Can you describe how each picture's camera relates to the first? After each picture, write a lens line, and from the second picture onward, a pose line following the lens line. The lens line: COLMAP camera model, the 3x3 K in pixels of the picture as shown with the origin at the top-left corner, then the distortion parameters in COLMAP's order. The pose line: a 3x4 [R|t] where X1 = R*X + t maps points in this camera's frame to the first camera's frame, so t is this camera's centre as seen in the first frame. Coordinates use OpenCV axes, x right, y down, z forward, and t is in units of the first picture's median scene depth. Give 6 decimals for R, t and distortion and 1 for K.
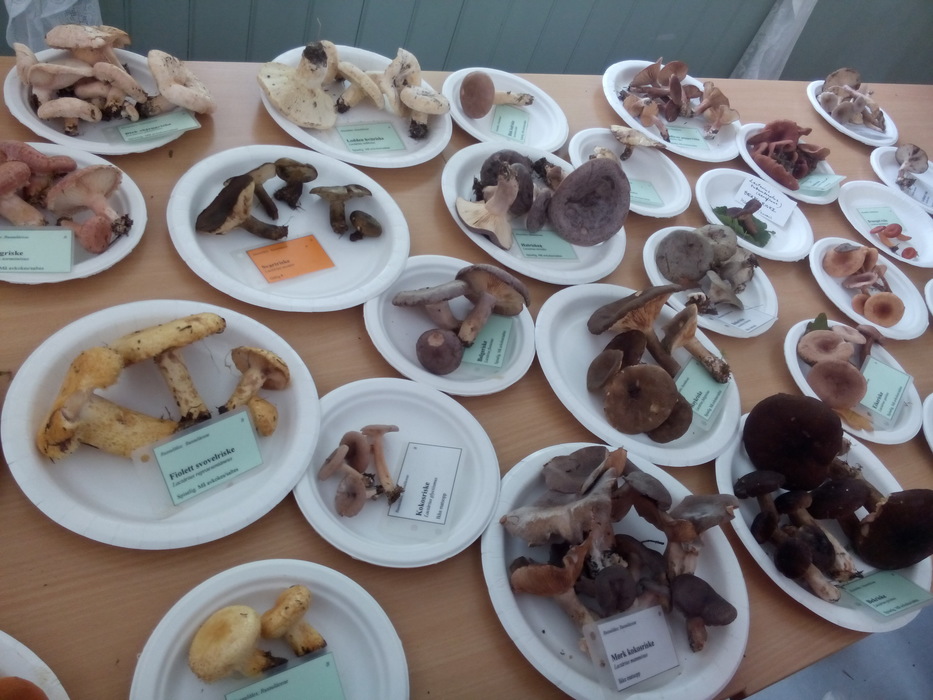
lens RADIAL K [[740.8, 0, 451.1], [0, 740.8, 347.1], [0, 0, 1]] dist [0.092890, -0.127660]
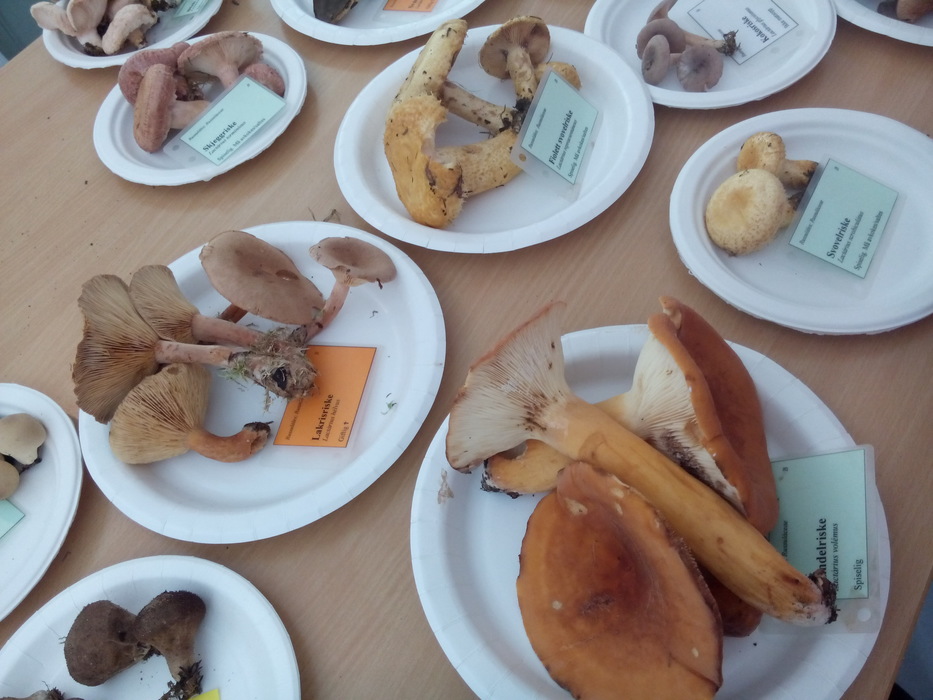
lens RADIAL K [[740.8, 0, 451.1], [0, 740.8, 347.1], [0, 0, 1]] dist [0.092890, -0.127660]
pose [[0.748010, -0.658404, -0.083575, -0.516864], [0.663193, 0.736644, 0.132404, 0.132386], [-0.025610, -0.154466, 0.987666, 0.064546]]
